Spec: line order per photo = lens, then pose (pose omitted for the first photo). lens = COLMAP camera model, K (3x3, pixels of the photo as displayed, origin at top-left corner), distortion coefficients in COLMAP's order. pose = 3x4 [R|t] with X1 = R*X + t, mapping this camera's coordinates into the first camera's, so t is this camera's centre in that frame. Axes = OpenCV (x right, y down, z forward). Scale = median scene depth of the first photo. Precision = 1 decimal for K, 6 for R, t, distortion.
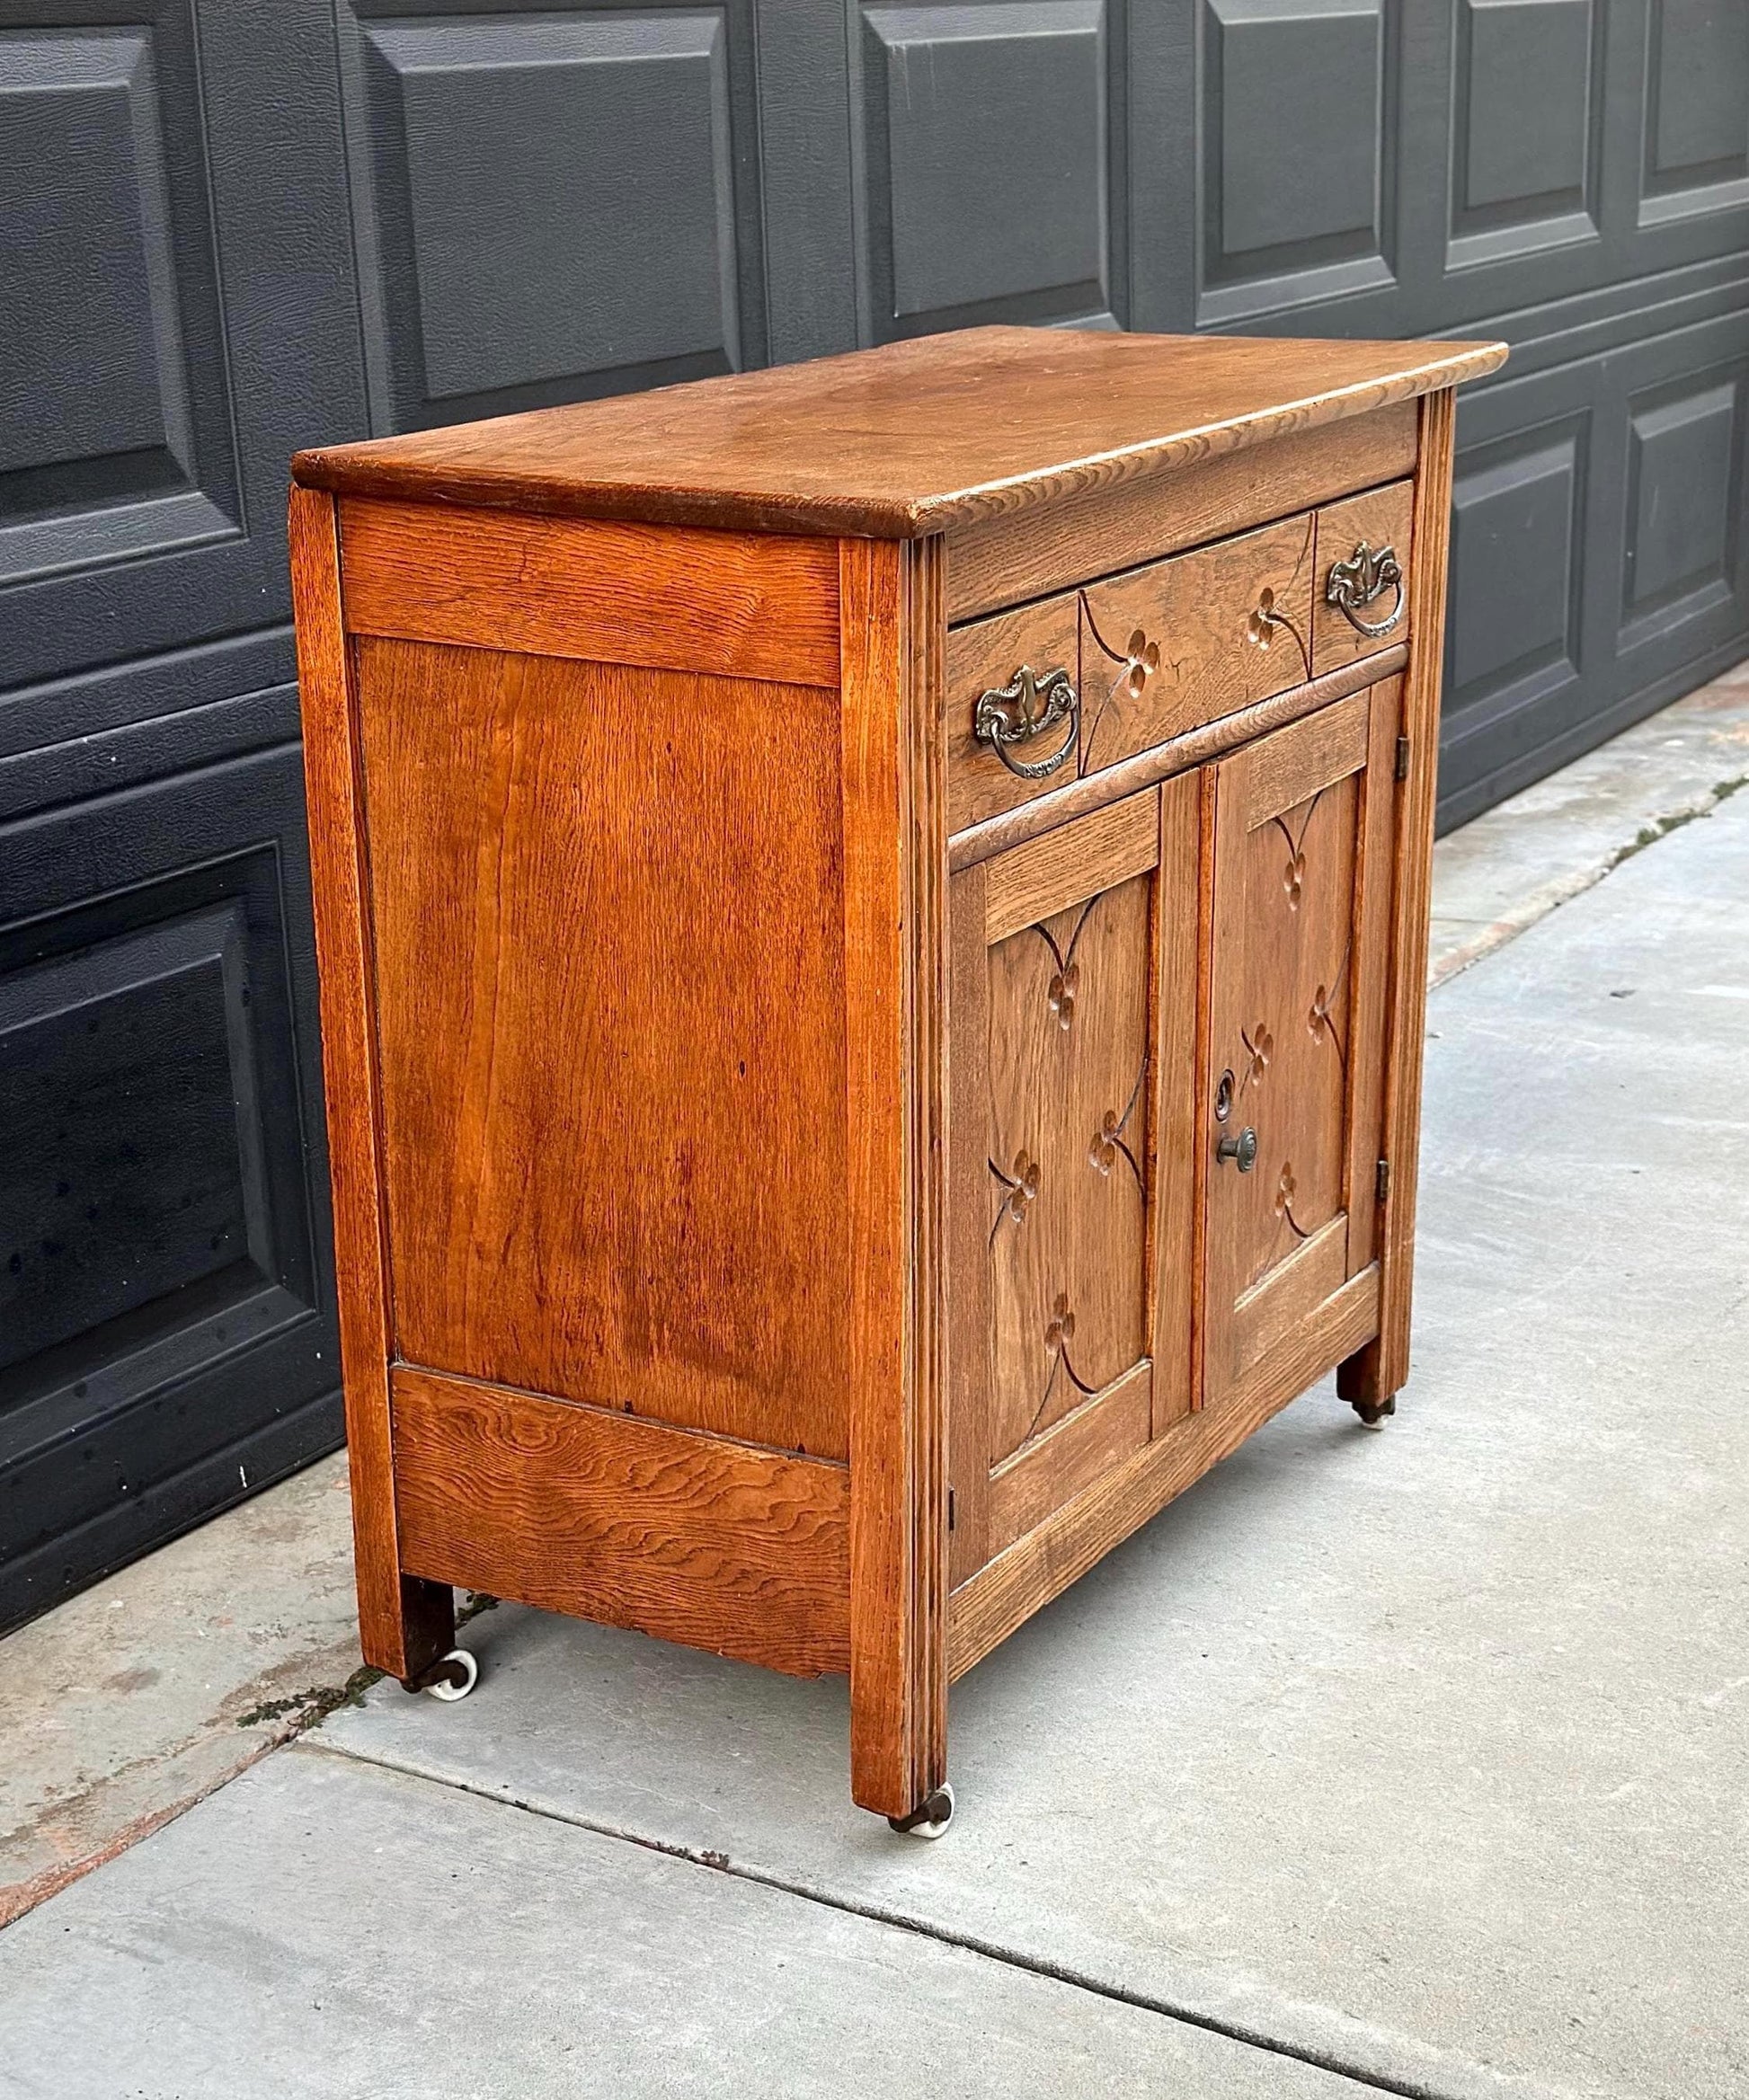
lens RADIAL K [[3478.7, 0, 870.3], [0, 3478.7, 1253.6], [0, 0, 1]] dist [0.141024, -0.045486]
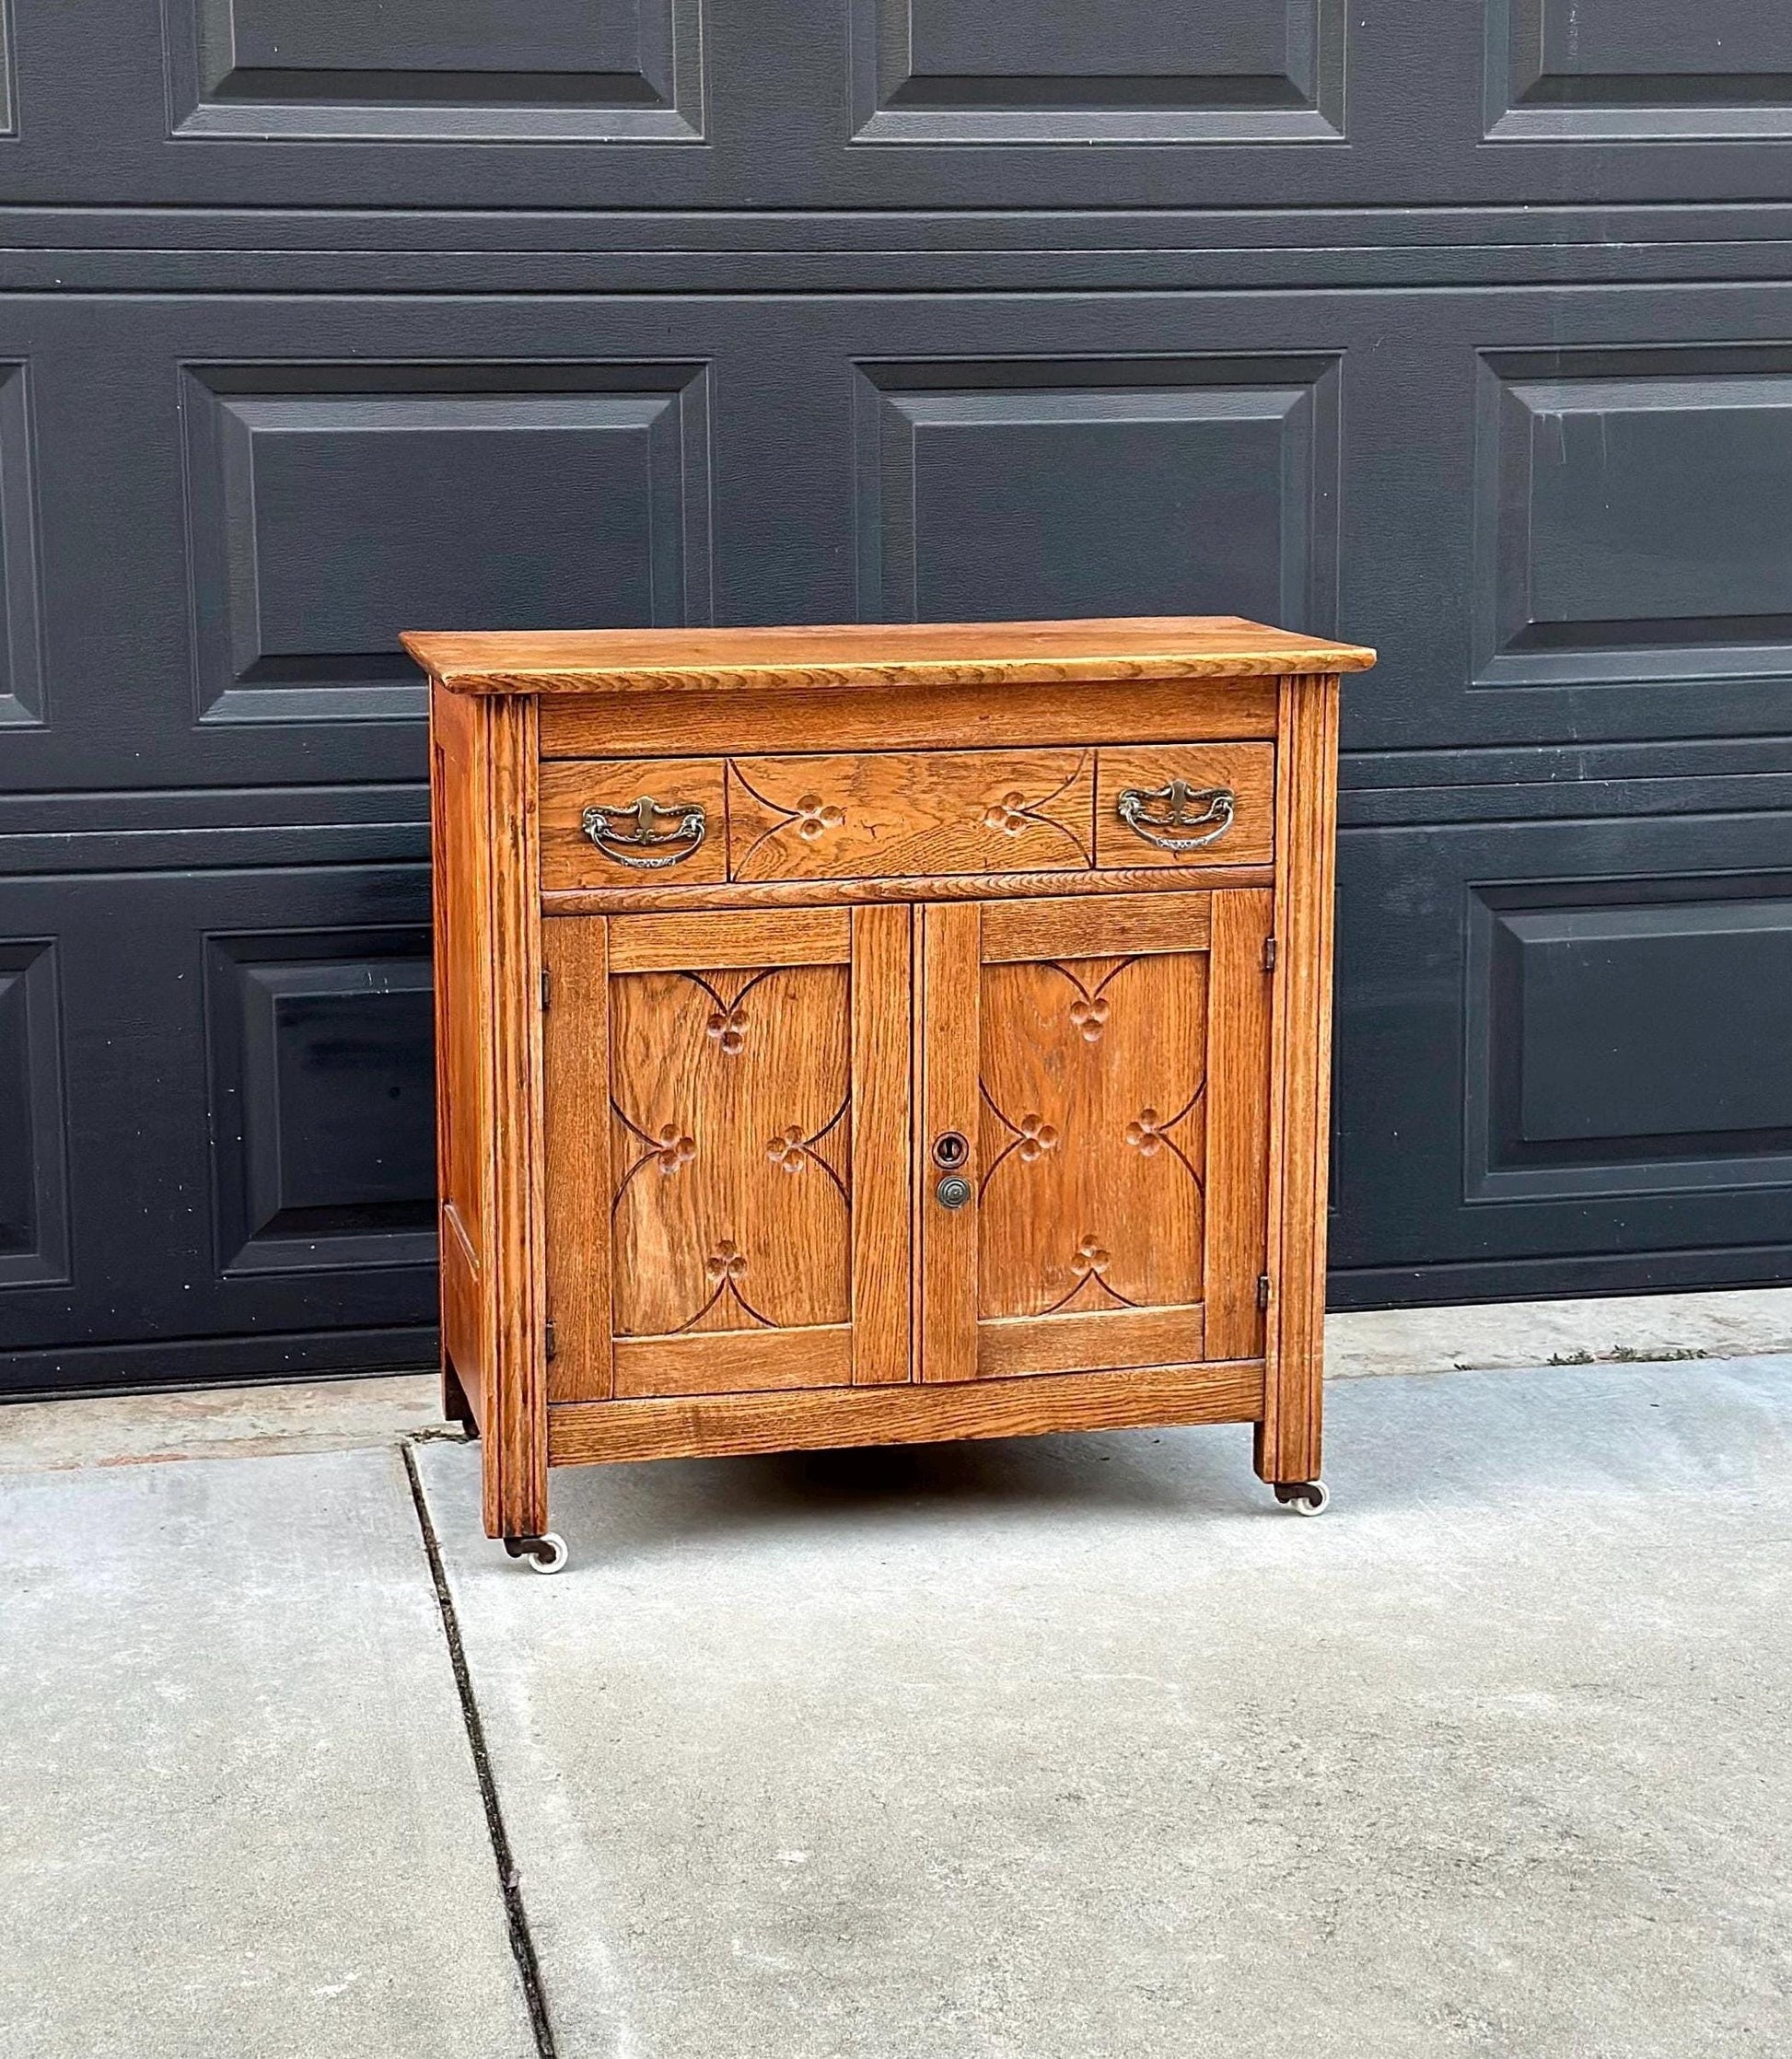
lens RADIAL K [[3739.4, 0, 860.9], [0, 3739.4, 1031.2], [0, 0, 1]] dist [0.103443, 0.174273]
pose [[0.676679, 0.147973, -0.721255, 1.226326], [-0.257376, 0.965335, -0.043420, -0.019432], [0.689828, 0.215015, 0.691307, -0.050666]]
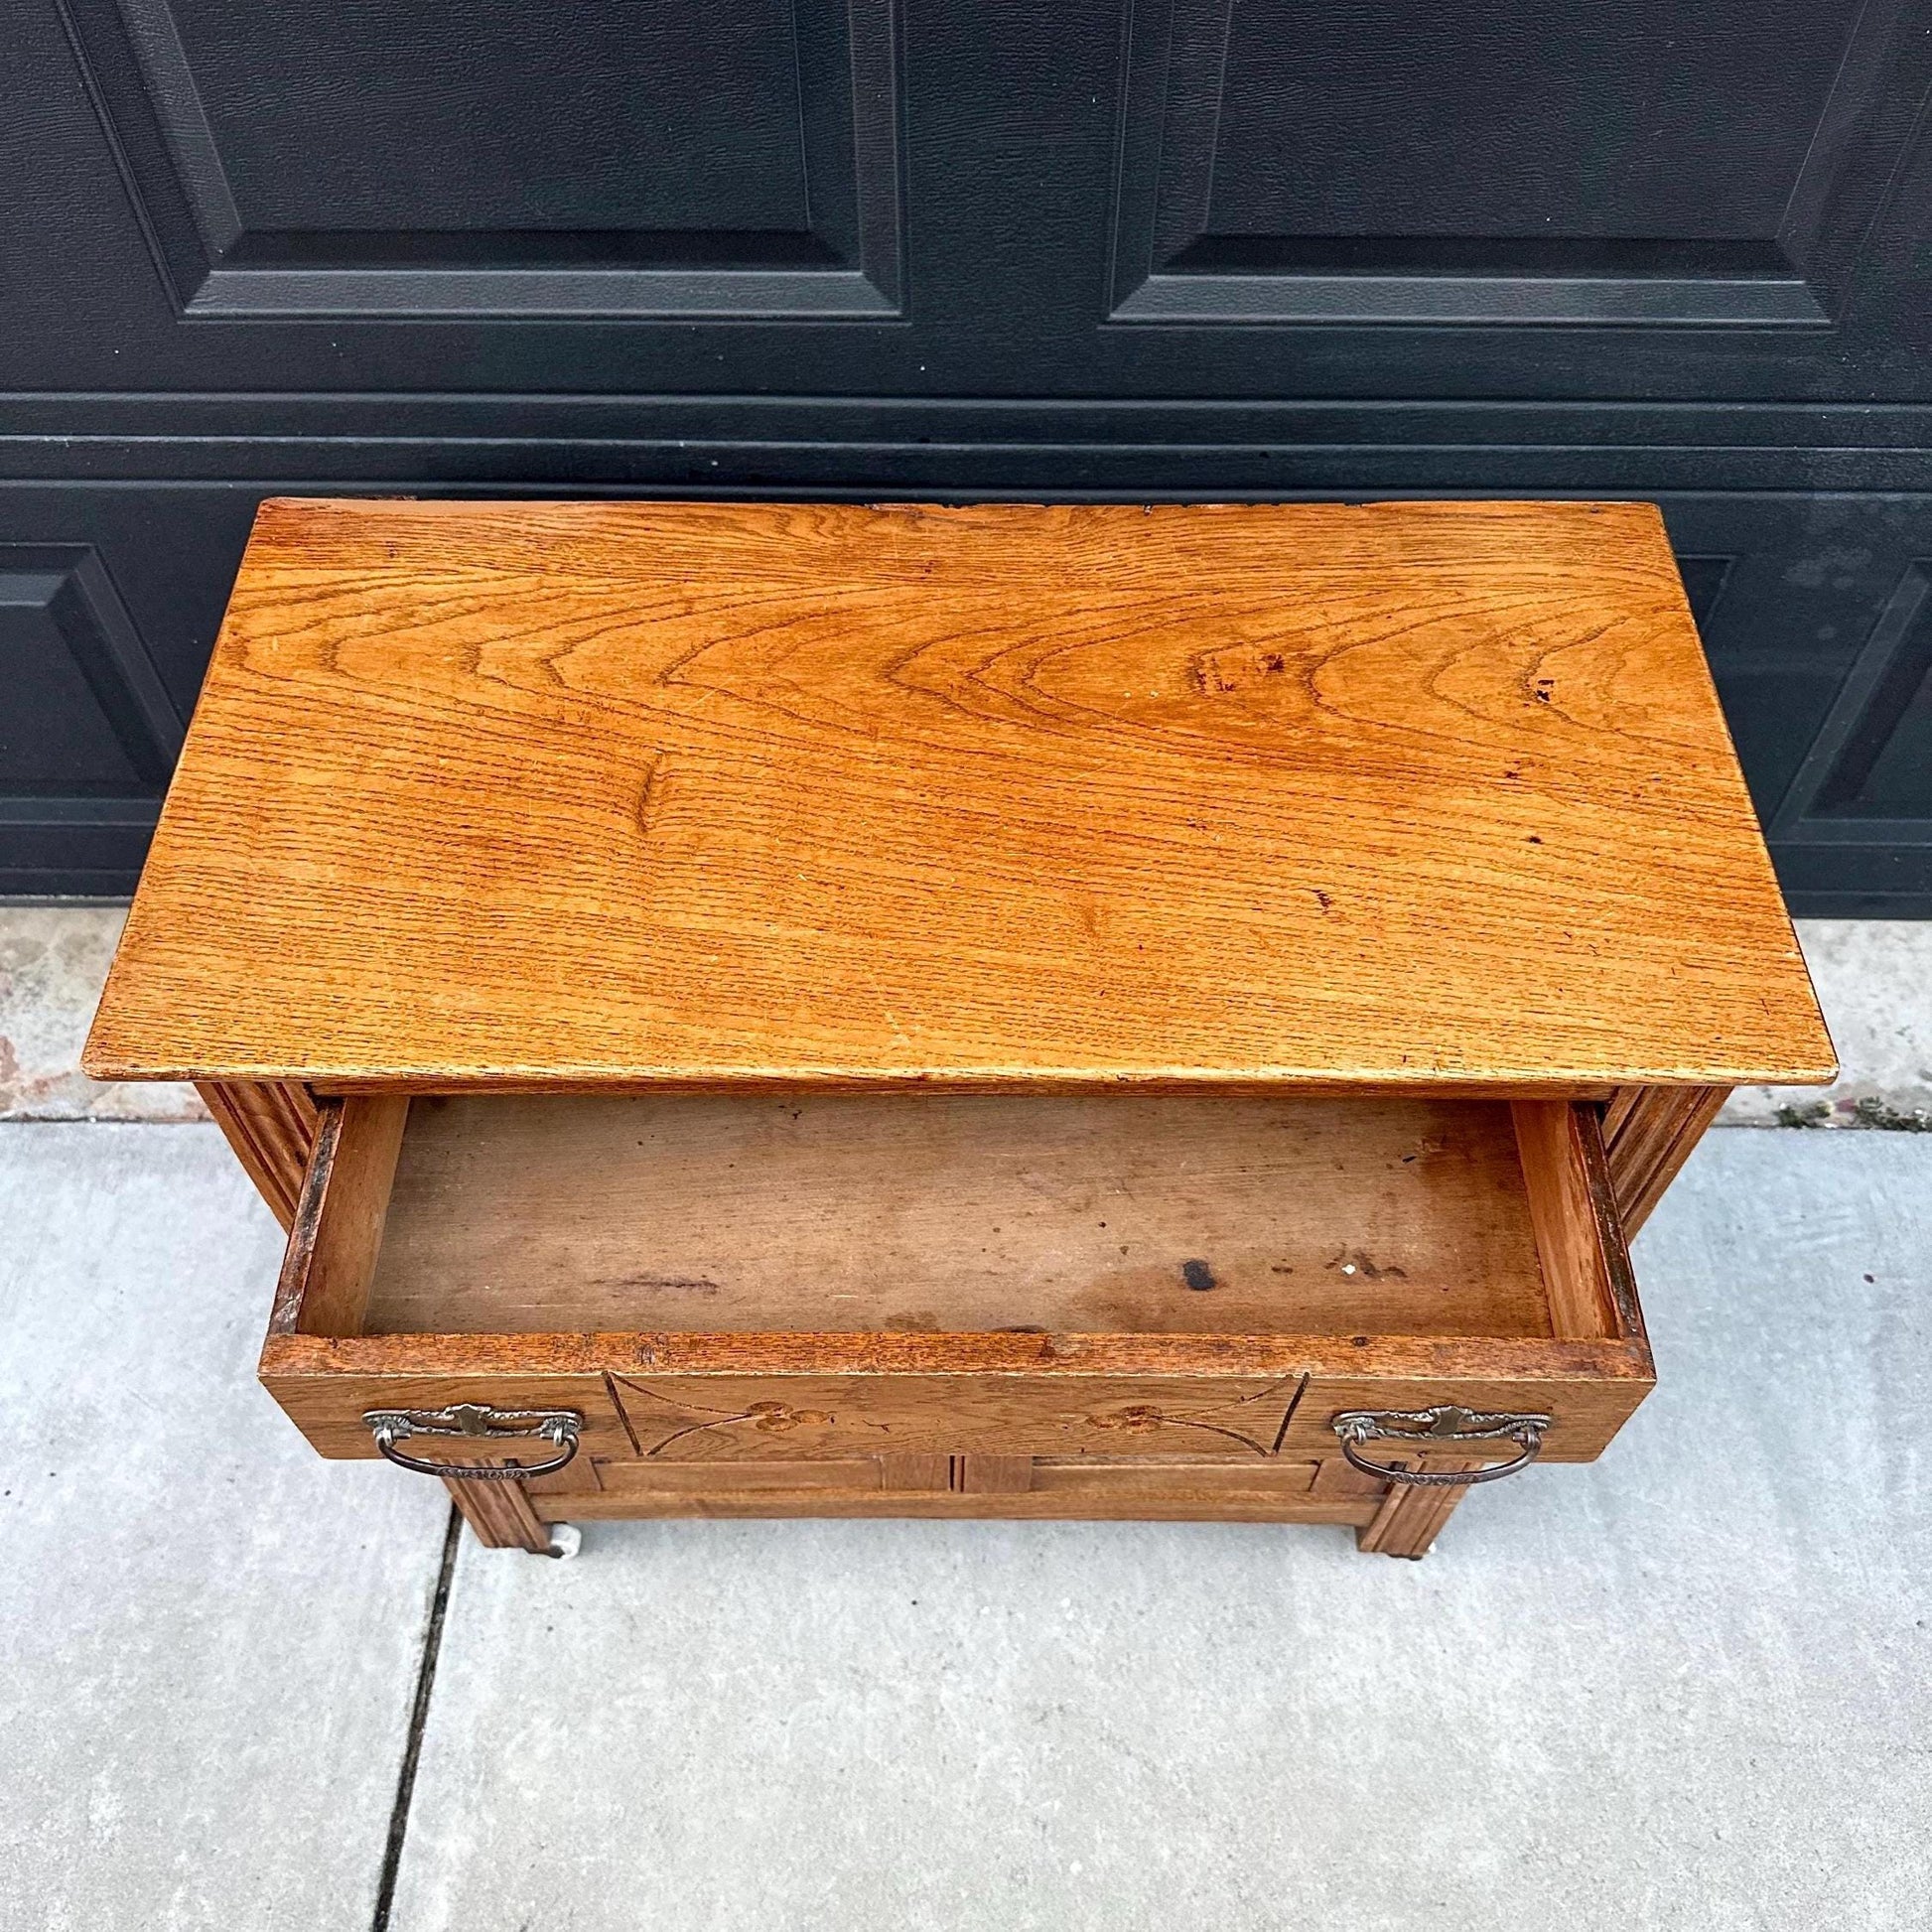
lens RADIAL K [[1850.2, 0, 933.4], [0, 1850.2, 1023.9], [0, 0, 1]] dist [0.013758, 0.009525]
pose [[0.496587, 0.728051, -0.472591, 0.292012], [-0.301754, 0.655312, 0.692467, -0.536926], [0.813846, -0.201264, 0.545112, 0.767759]]
